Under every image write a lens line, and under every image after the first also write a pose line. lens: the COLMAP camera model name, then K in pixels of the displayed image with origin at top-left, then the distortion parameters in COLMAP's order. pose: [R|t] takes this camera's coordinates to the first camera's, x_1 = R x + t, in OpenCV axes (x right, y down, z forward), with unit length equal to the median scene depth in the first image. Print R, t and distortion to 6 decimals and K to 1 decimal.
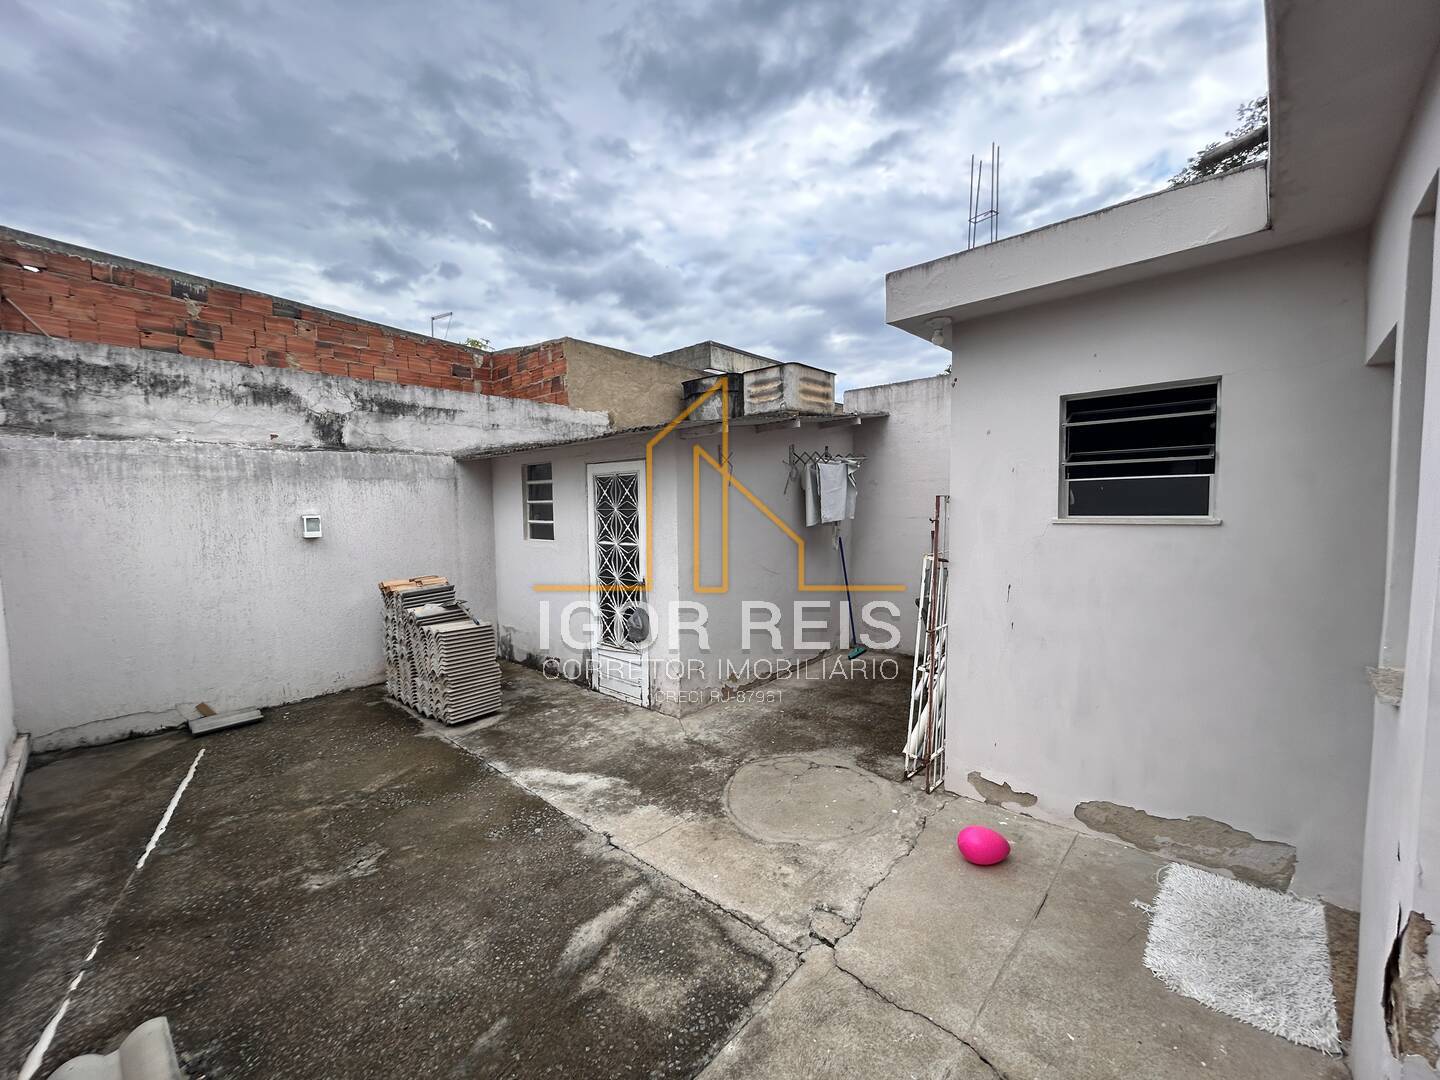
lens RADIAL K [[577.7, 0, 716.8], [0, 577.7, 540.8], [0, 0, 1]] dist [0.002321, 0.000486]
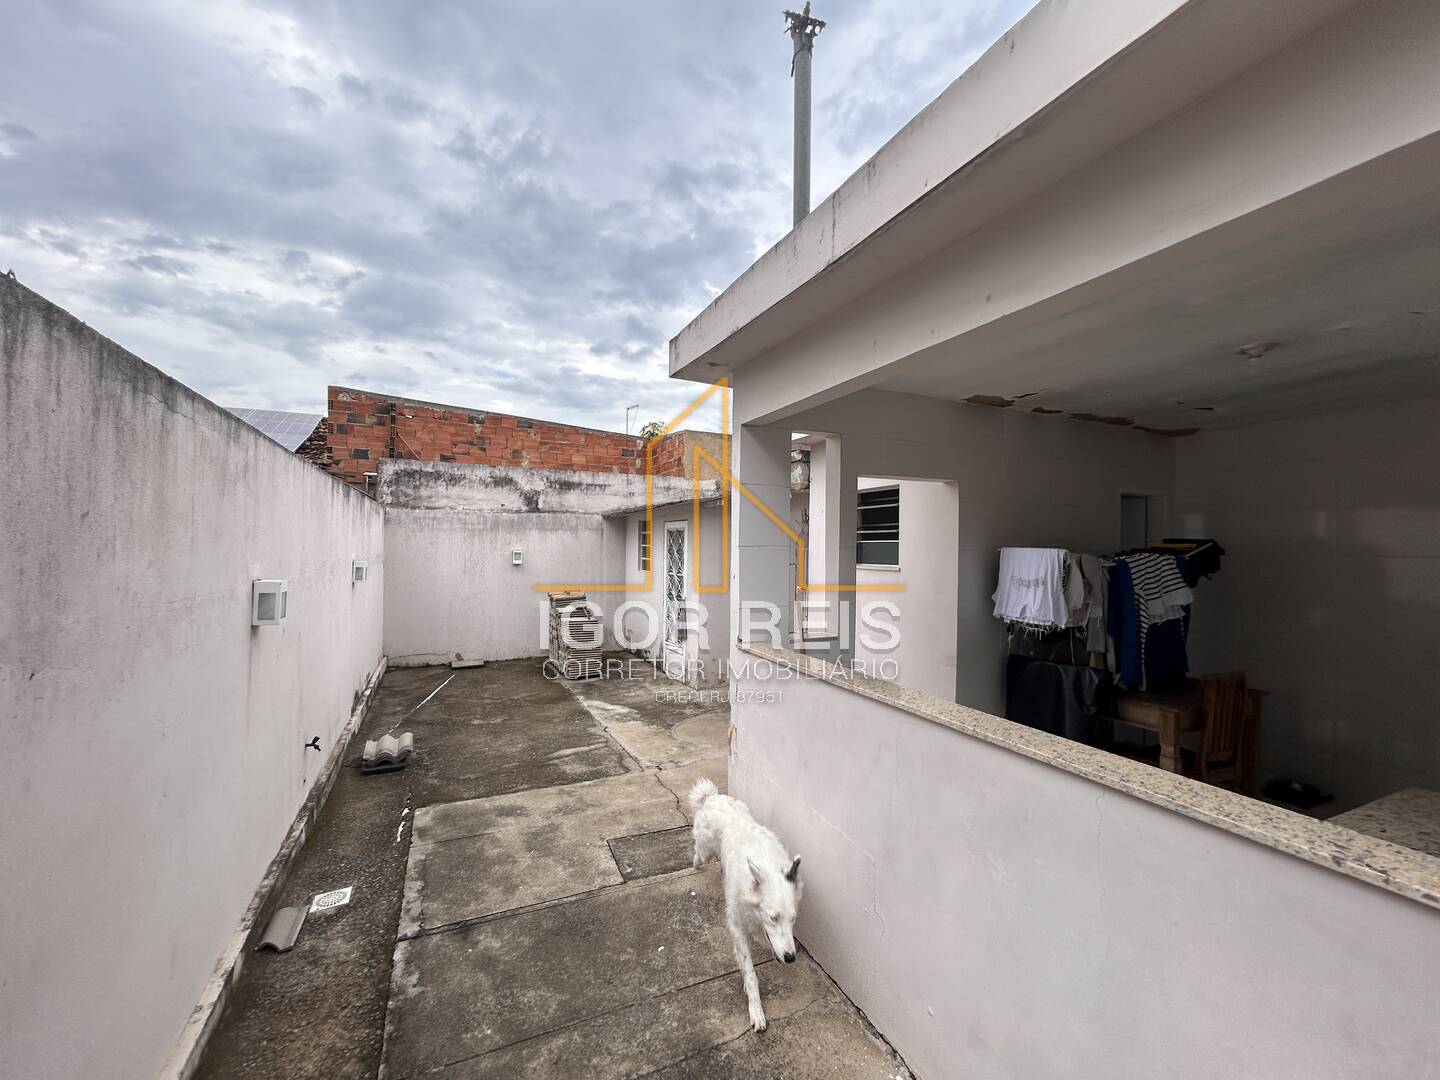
lens RADIAL K [[598.3, 0, 720.0], [0, 598.3, 540.0], [0, 0, 1]] dist [0.045724, 0.000121]
pose [[0.925227, 0.015466, -0.379098, 0.578382], [-0.038998, 0.997753, -0.054472, -0.003857], [0.377404, 0.065183, 0.923752, -0.461474]]
